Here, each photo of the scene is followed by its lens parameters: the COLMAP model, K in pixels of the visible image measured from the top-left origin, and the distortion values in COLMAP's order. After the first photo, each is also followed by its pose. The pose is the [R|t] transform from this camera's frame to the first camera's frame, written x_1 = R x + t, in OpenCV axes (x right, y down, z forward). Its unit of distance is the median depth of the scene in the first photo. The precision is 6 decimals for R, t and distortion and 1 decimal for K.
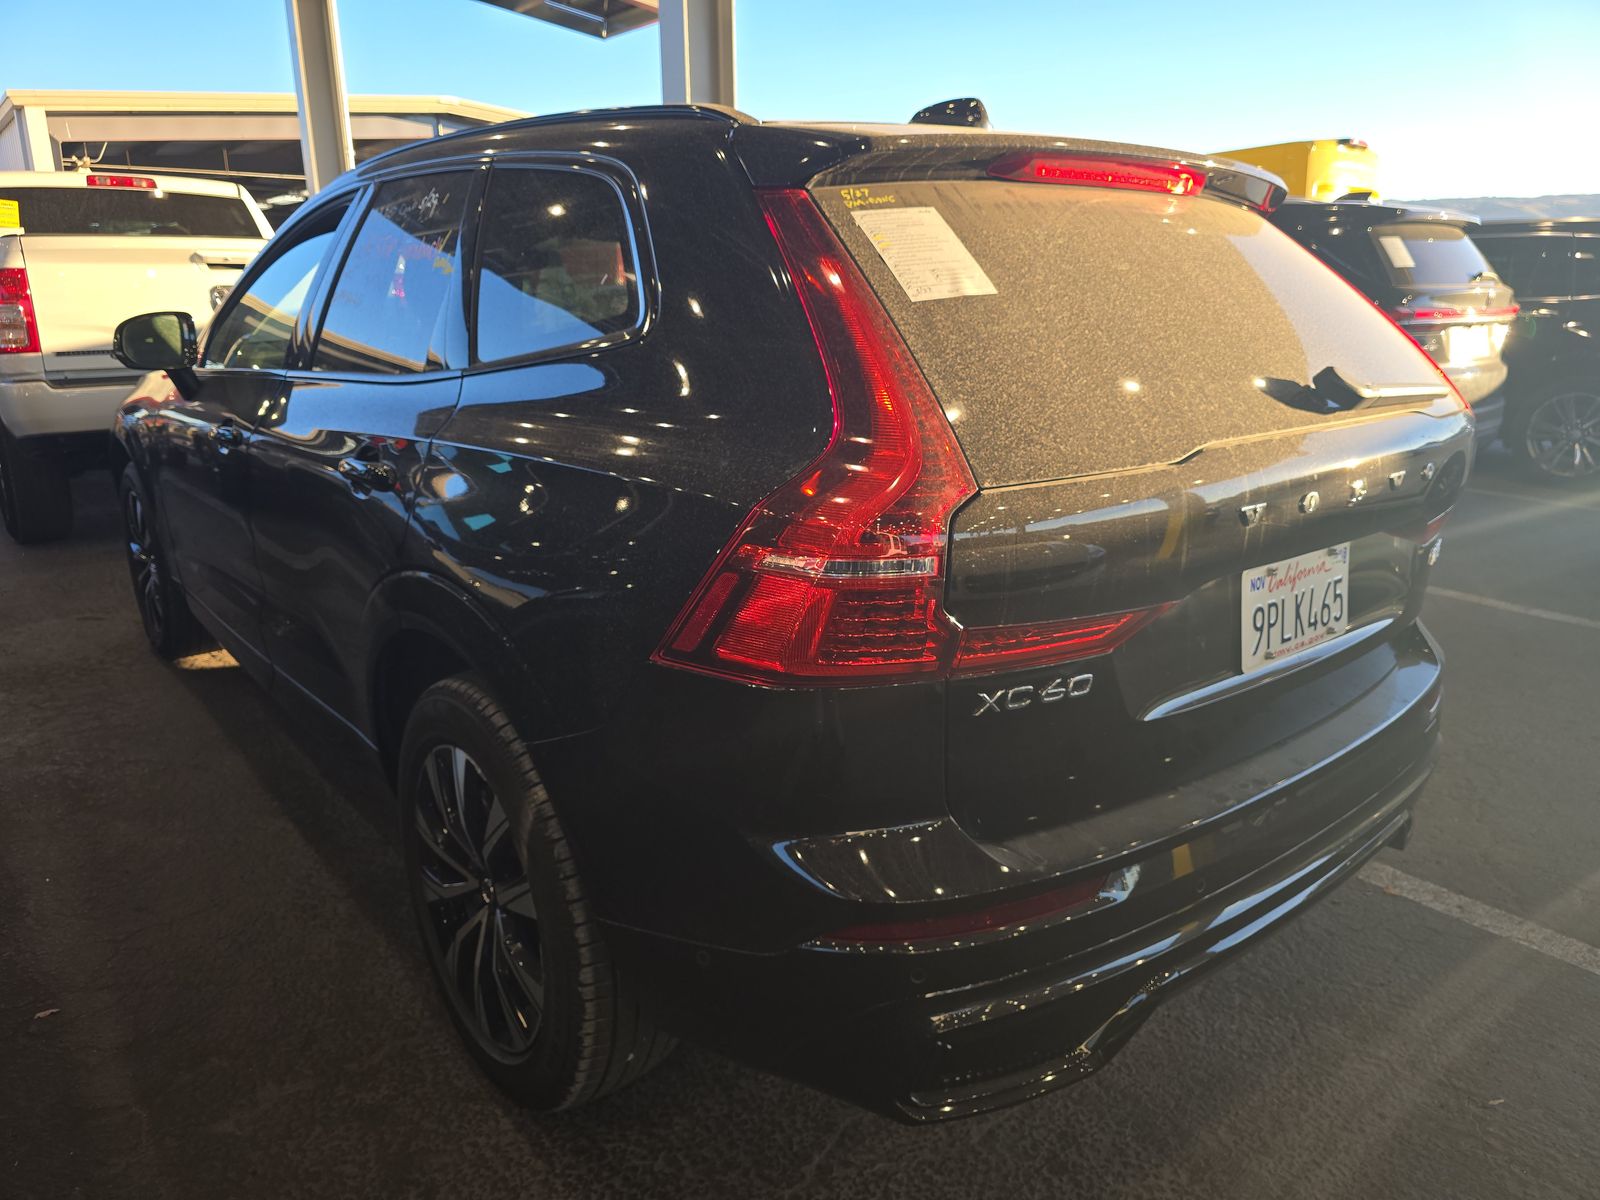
lens RADIAL K [[1088.4, 0, 796.1], [0, 1088.4, 608.7], [0, 0, 1]] dist [-0.005558, -0.011287]
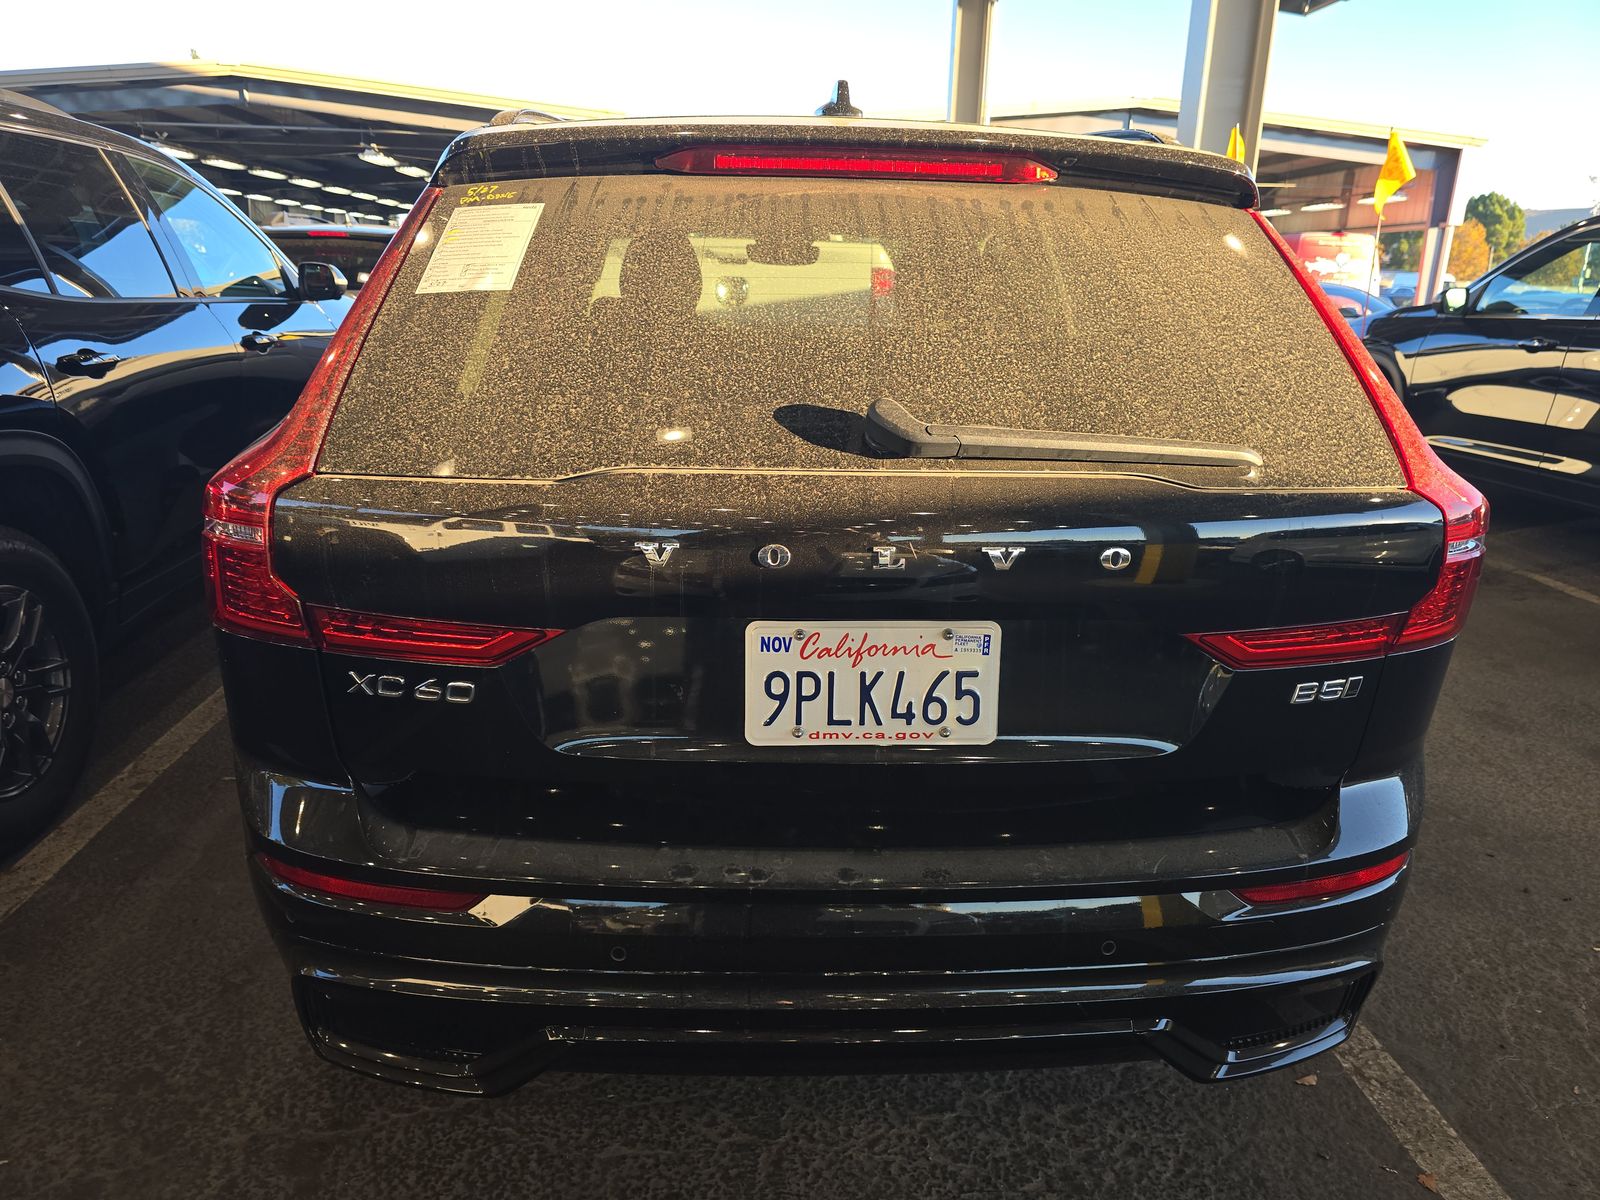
lens RADIAL K [[1088.4, 0, 794.9], [0, 1088.4, 600.1], [0, 0, 1]] dist [-0.005558, -0.011287]
pose [[0.835755, 0.193445, -0.513900, 0.905600], [-0.194871, 0.979461, 0.051776, -0.108535], [0.513361, 0.056873, 0.856286, 0.282934]]
